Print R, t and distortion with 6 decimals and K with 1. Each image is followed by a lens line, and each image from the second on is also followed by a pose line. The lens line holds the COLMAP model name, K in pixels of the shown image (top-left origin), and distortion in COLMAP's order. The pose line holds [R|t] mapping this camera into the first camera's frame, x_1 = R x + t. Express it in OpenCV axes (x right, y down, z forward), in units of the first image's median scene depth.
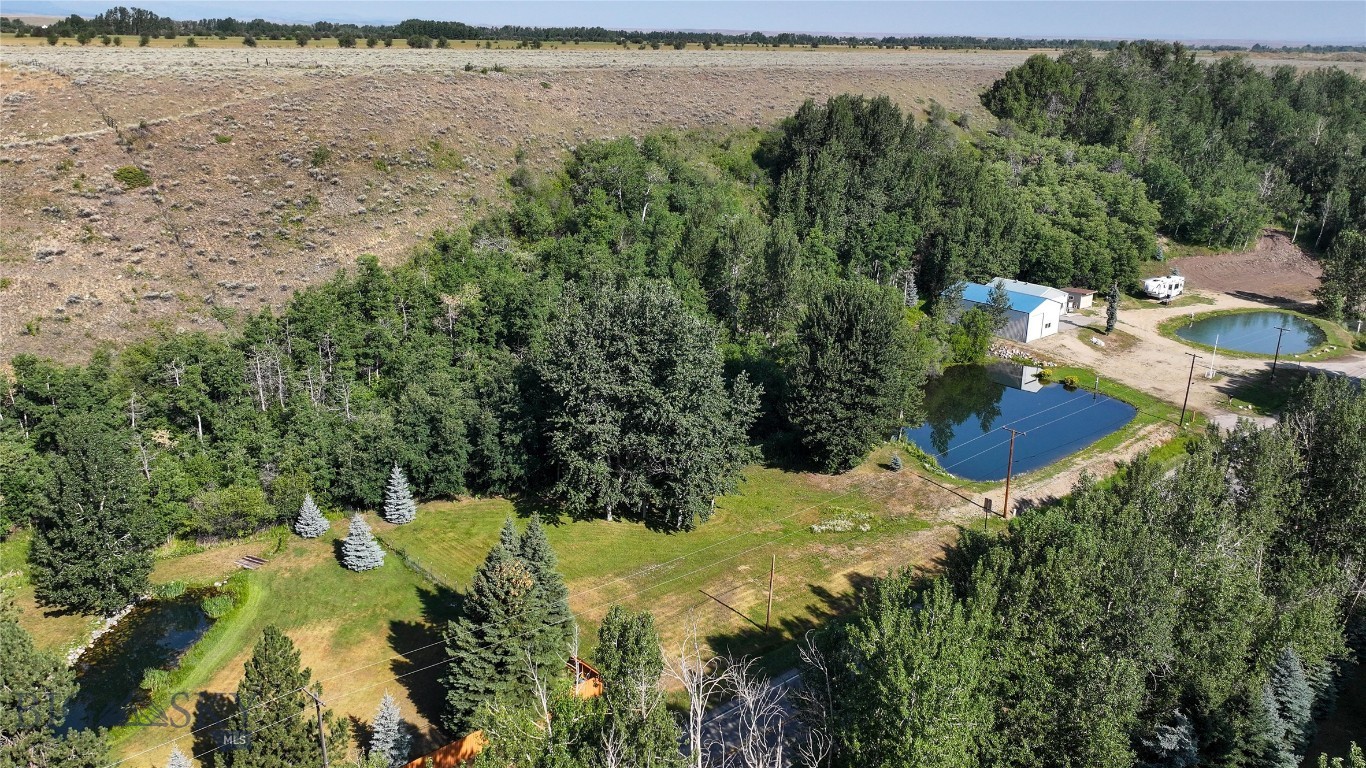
lens RADIAL K [[1108.2, 0, 680.4], [0, 1108.2, 387.4], [0, 0, 1]] dist [0.014440, -0.020447]
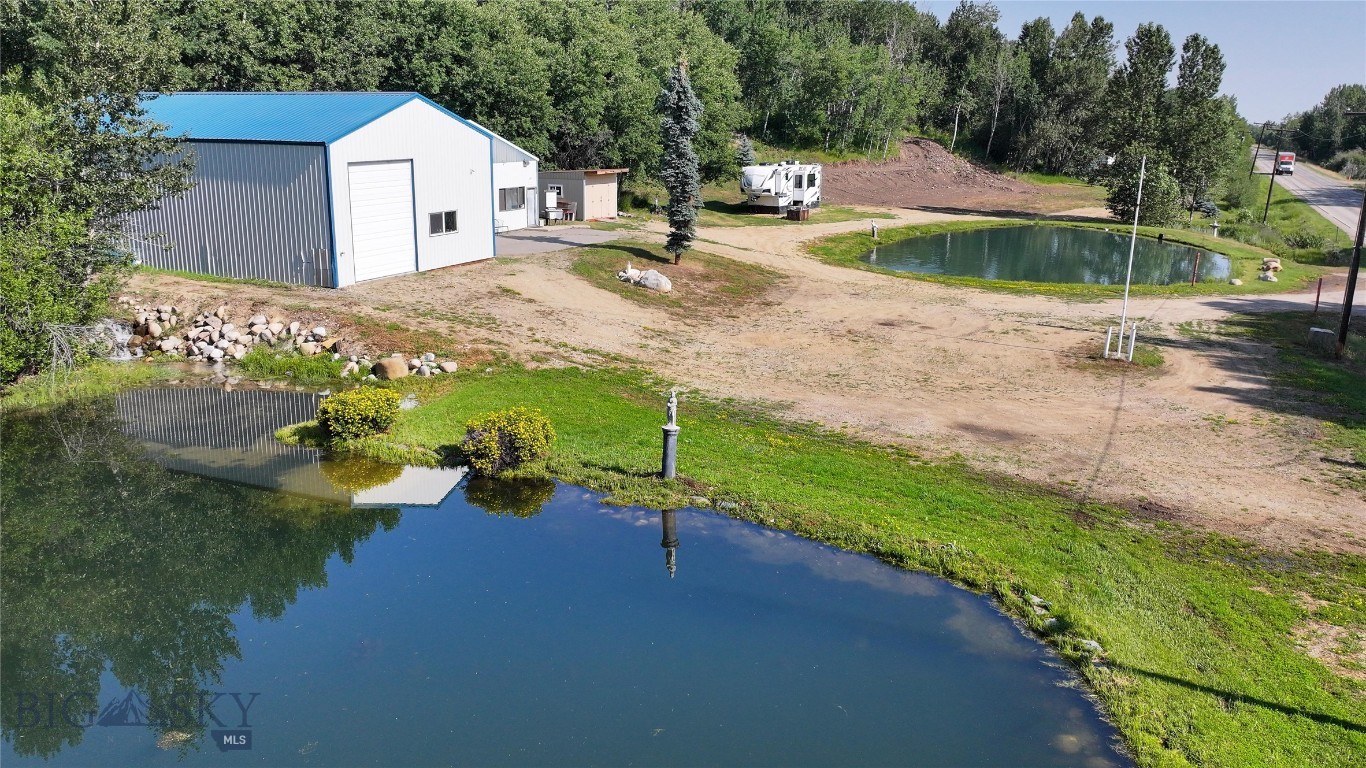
lens RADIAL K [[1108.2, 0, 681.1], [0, 1108.2, 386.2], [0, 0, 1]] dist [0.014440, -0.020447]
pose [[0.920422, -0.095337, 0.379123, 0.263989], [0.122662, 0.991261, -0.048526, -0.002674], [-0.371184, 0.091168, 0.924073, 0.709305]]
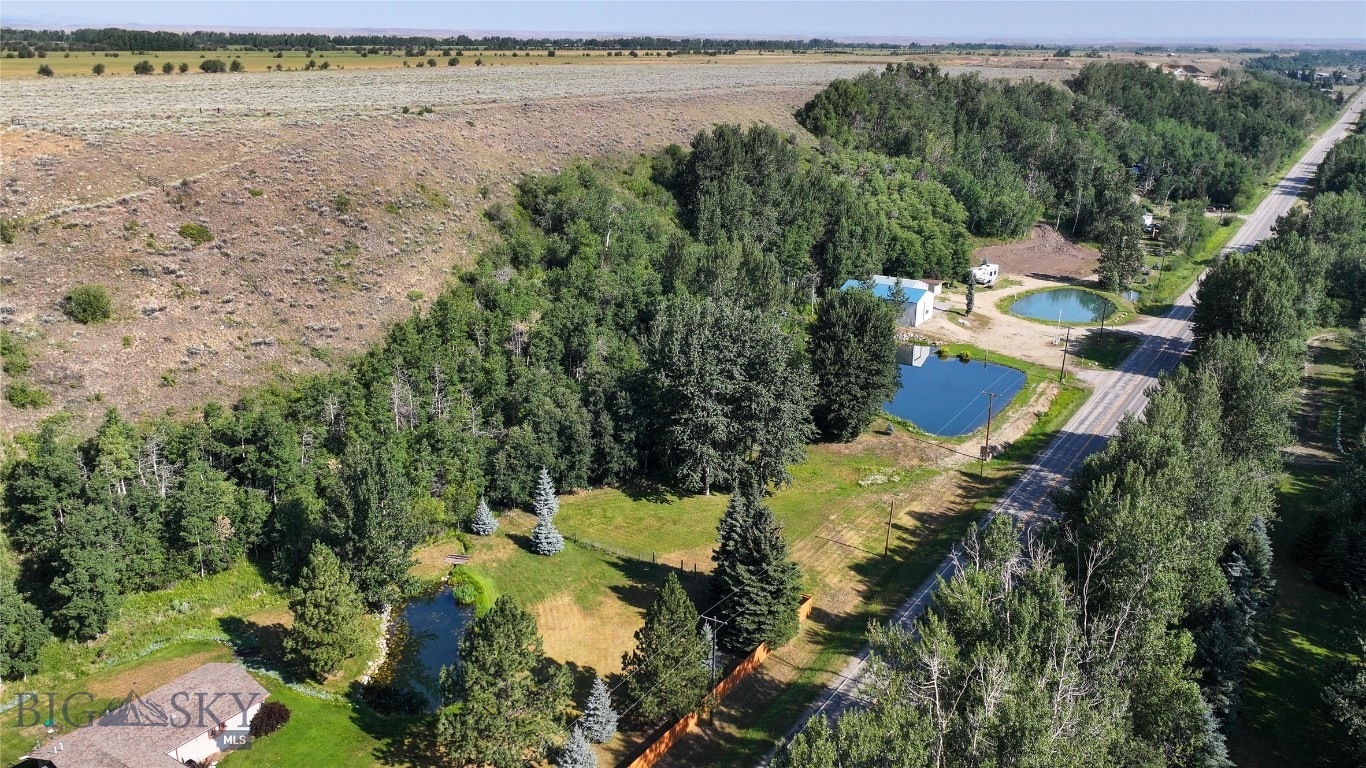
lens RADIAL K [[1108.2, 0, 679.7], [0, 1108.2, 387.8], [0, 0, 1]] dist [0.014440, -0.020447]
pose [[0.963042, -0.086322, 0.255146, -0.236651], [0.085880, 0.996222, 0.012895, -0.010449], [-0.255295, 0.009493, 0.966817, -0.111096]]
